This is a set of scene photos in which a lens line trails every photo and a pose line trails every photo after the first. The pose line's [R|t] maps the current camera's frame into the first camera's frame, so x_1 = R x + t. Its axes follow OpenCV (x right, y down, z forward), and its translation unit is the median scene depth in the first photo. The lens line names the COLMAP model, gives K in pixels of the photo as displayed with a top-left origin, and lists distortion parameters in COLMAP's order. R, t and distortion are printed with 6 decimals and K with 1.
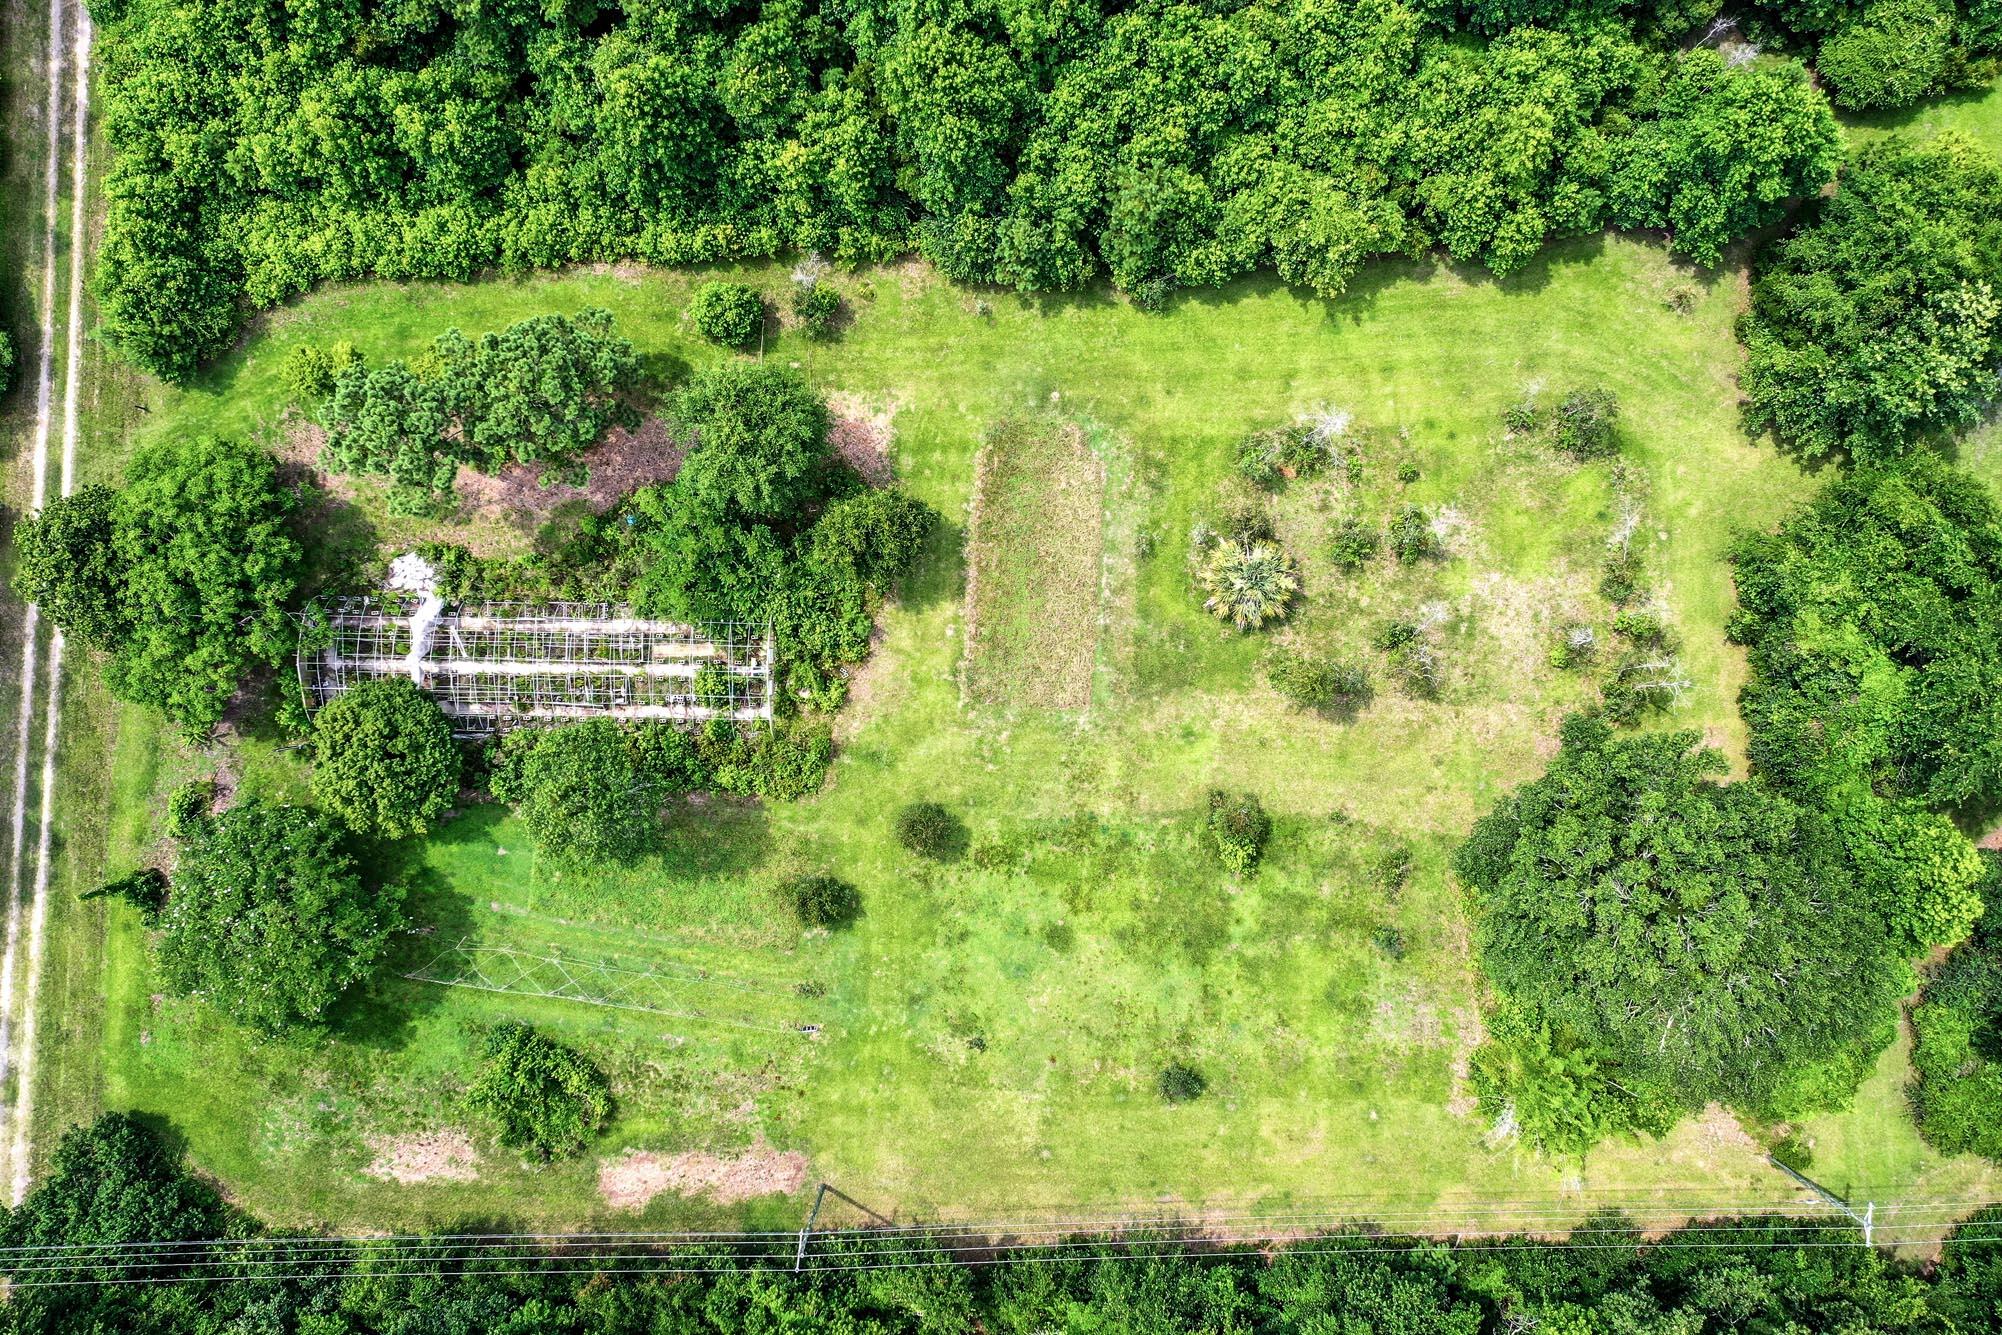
lens RADIAL K [[1608.9, 0, 992.4], [0, 1608.9, 667.4], [0, 0, 1]] dist [0.012217, 0.002708]
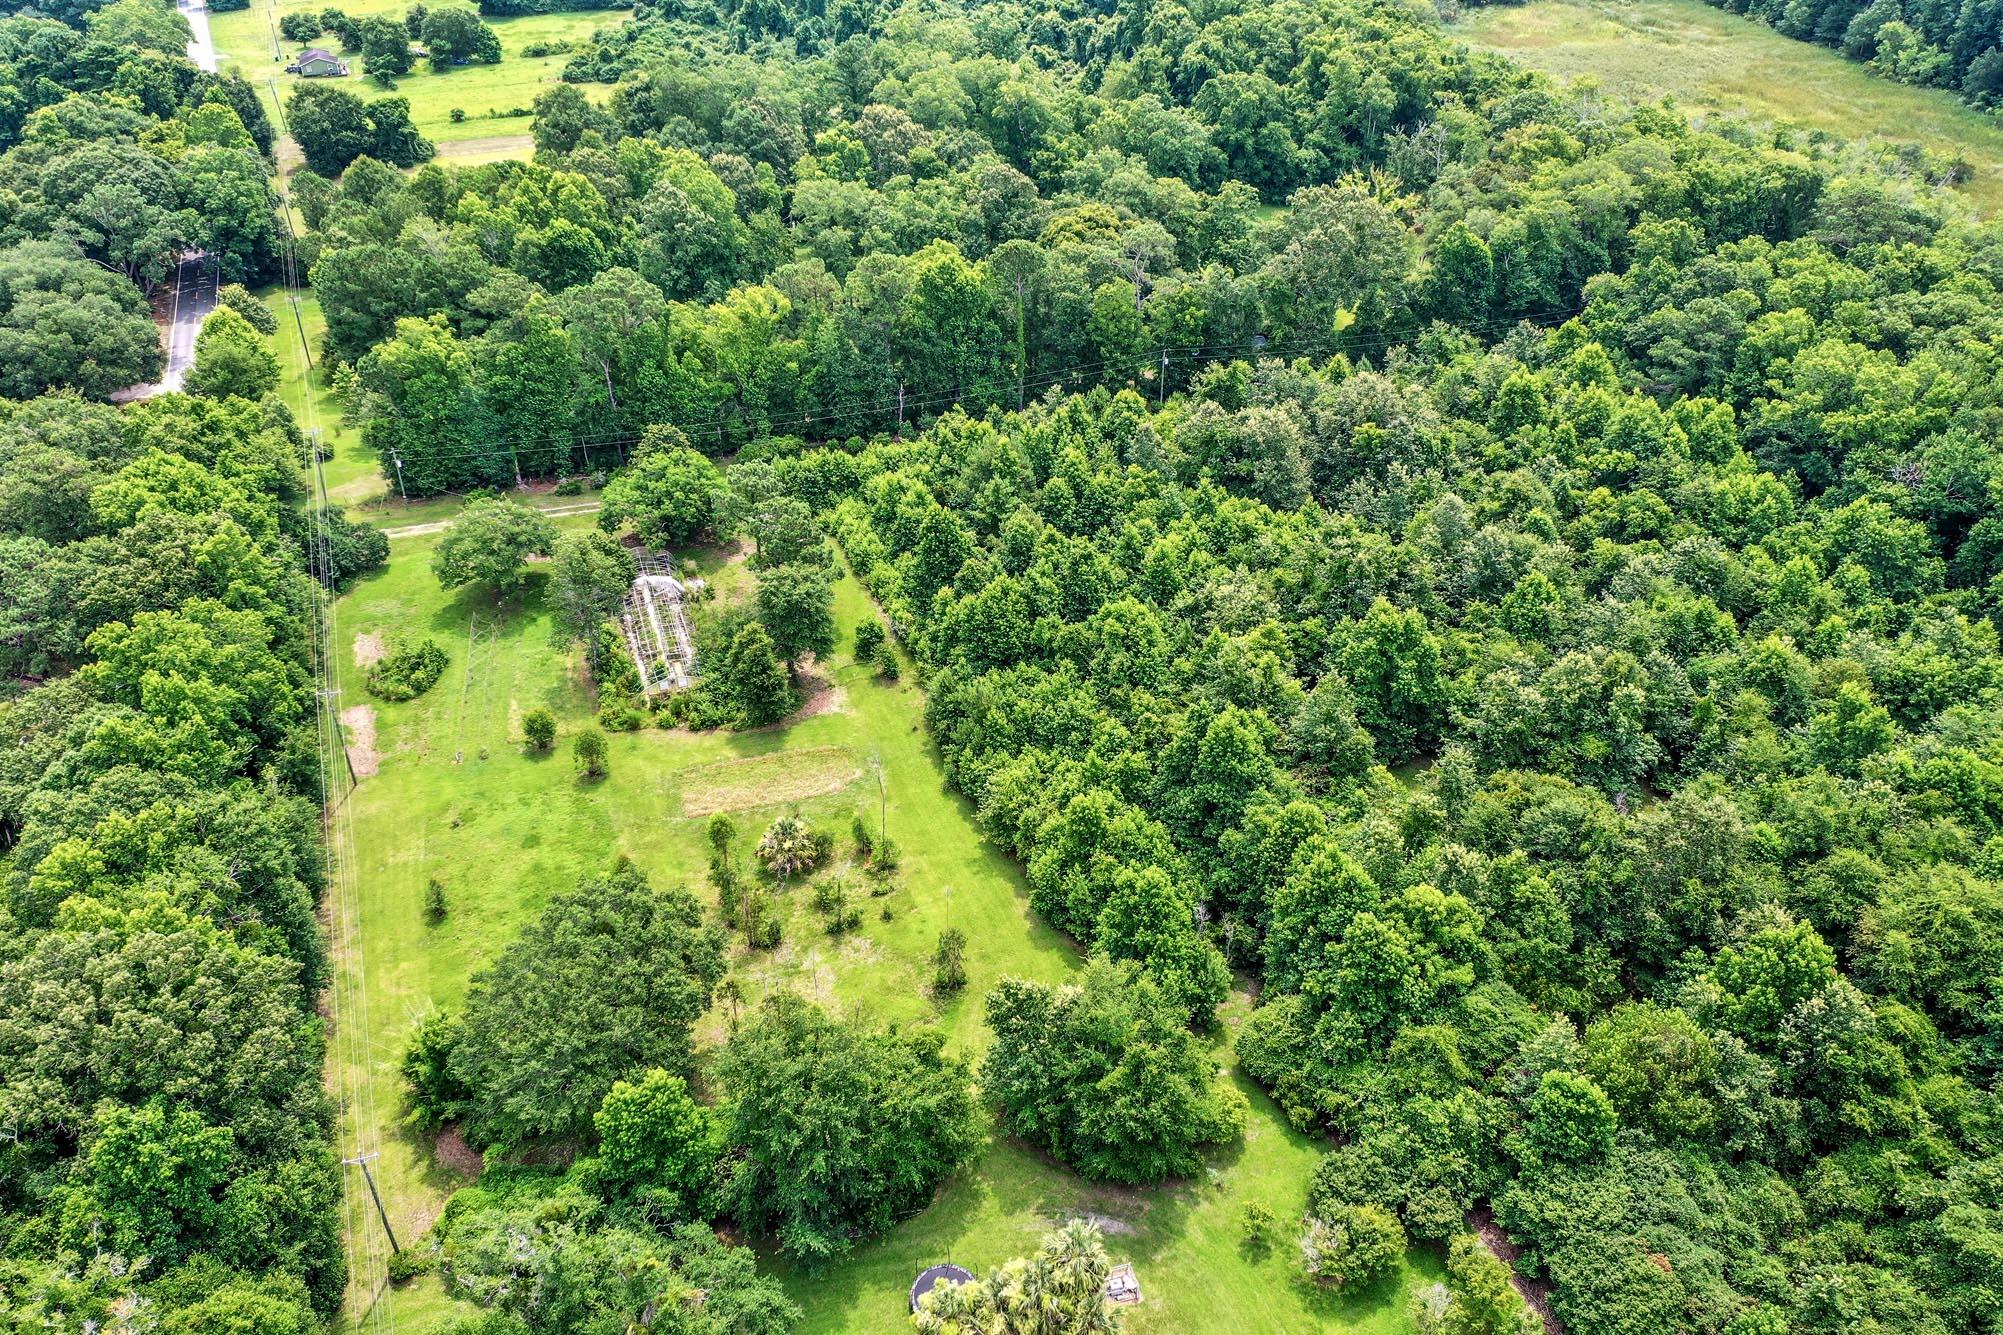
lens RADIAL K [[1609.7, 0, 992.9], [0, 1609.7, 667.4], [0, 0, 1]] dist [0.012217, 0.002708]
pose [[0.320287, 0.550196, -0.771168, 1.252375], [-0.947300, 0.191323, -0.256938, 0.115334], [0.006176, 0.812822, 0.582479, -0.008663]]
